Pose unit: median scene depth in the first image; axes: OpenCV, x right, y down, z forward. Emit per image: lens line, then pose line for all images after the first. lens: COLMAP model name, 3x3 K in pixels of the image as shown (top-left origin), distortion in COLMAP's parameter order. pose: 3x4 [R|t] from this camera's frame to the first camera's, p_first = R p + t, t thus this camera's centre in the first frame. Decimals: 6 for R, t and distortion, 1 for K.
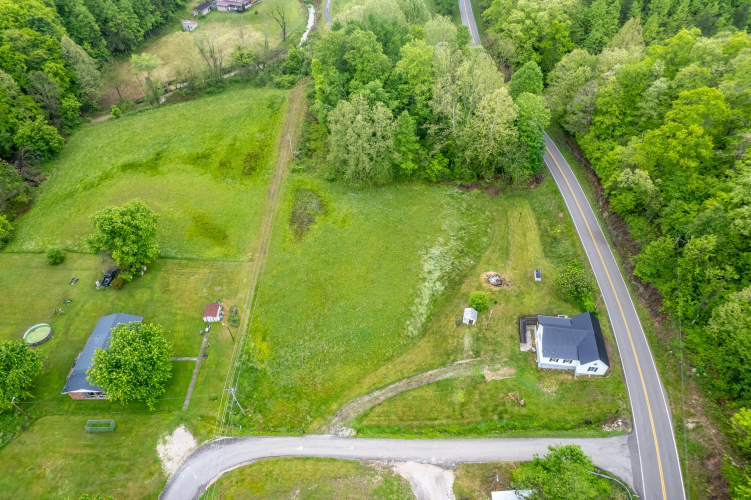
lens RADIAL K [[482.0, 0, 379.0], [0, 482.0, 254.5], [0, 0, 1]] dist [-0.076534, 0.070216]
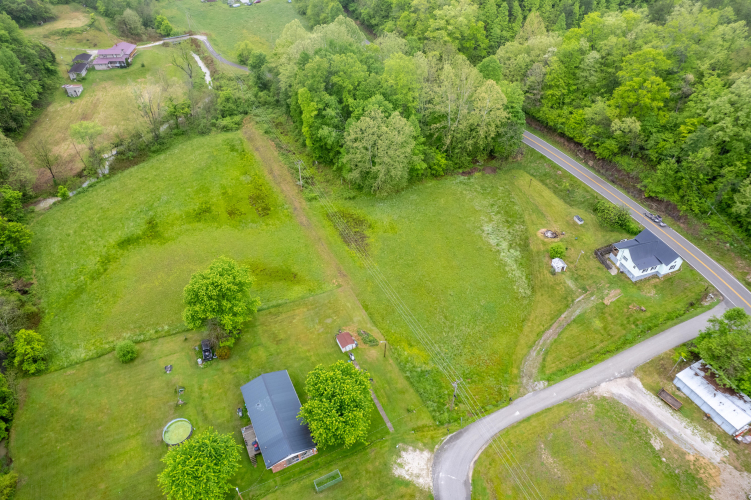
lens RADIAL K [[482.0, 0, 379.0], [0, 482.0, 254.5], [0, 0, 1]] dist [-0.076534, 0.070216]
pose [[0.900600, -0.288723, 0.324897, -0.537131], [0.305426, 0.952216, -0.000432, -0.027082], [-0.309248, 0.099621, 0.945749, 0.024205]]
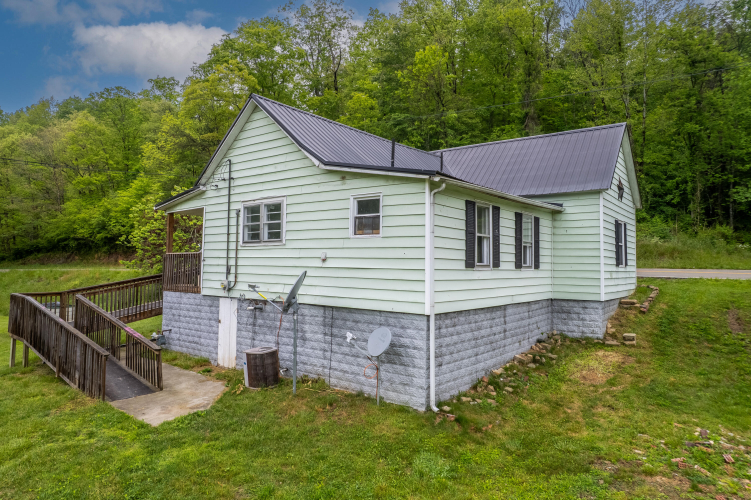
lens RADIAL K [[482.0, 0, 379.0], [0, 482.0, 254.5], [0, 0, 1]] dist [-0.076534, 0.070216]
pose [[0.517773, 0.022578, 0.855220, 0.208752], [0.596119, 0.707501, -0.379585, 0.203911], [-0.613639, 0.706352, 0.352866, 0.794032]]
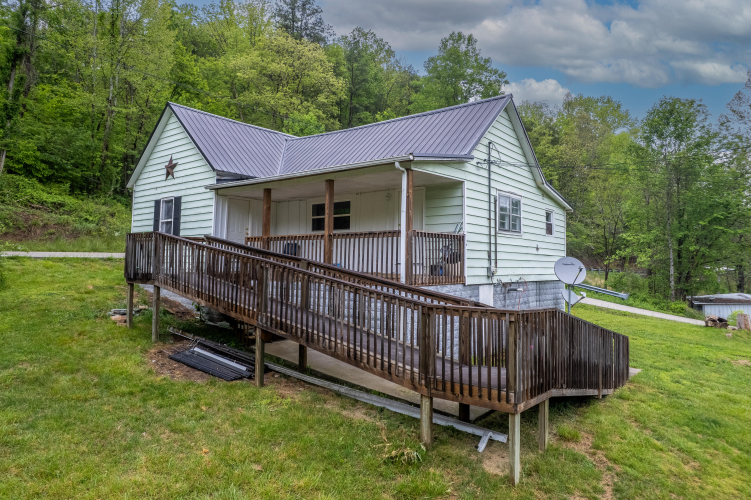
lens RADIAL K [[495.0, 0, 392.0], [0, 495.0, 249.4], [0, 0, 1]] dist [-0.080726, 0.078846]
pose [[-0.865847, 0.001364, 0.500307, 0.248373], [0.344432, 0.726916, 0.594104, 0.071066], [-0.362871, 0.686725, -0.629868, 0.931804]]
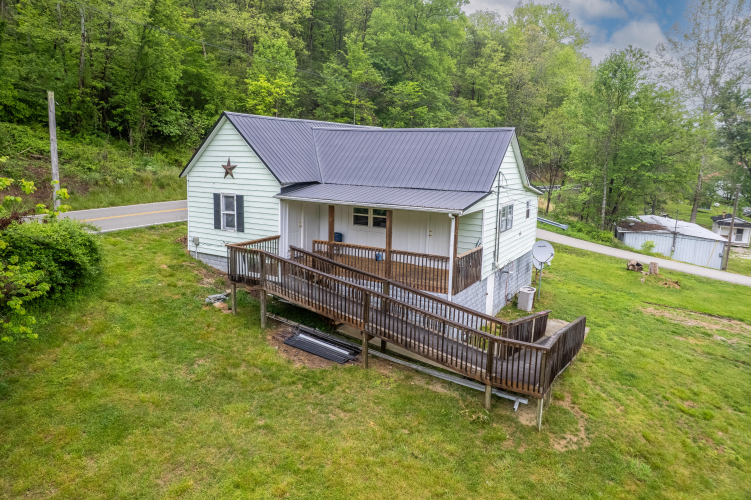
lens RADIAL K [[485.1, 0, 398.2], [0, 485.1, 258.2], [0, 0, 1]] dist [-0.065967, 0.050205]
pose [[-0.925730, -0.103678, 0.363696, 0.257313], [0.247460, 0.561171, 0.789842, 0.019697], [-0.285985, 0.821181, -0.493836, 0.939520]]
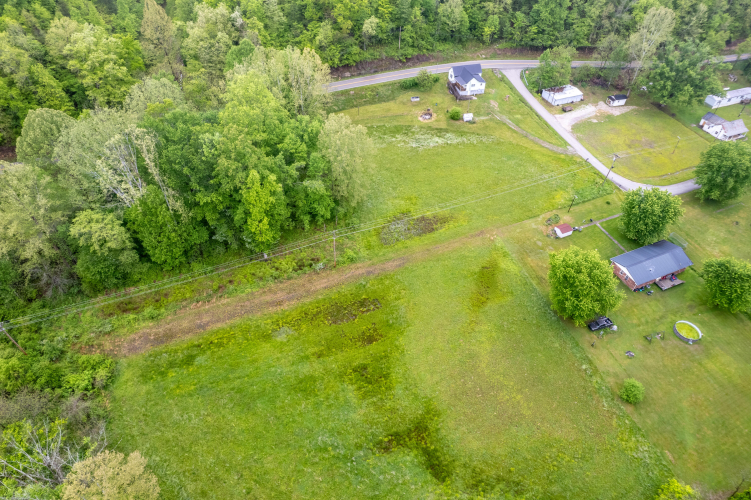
lens RADIAL K [[482.0, 0, 379.0], [0, 482.0, 254.5], [0, 0, 1]] dist [-0.076534, 0.070216]
pose [[-0.385862, -0.657204, 0.647452, -0.945884], [0.642272, 0.312429, 0.699911, -0.948765], [-0.662266, 0.685909, 0.301549, 0.951397]]
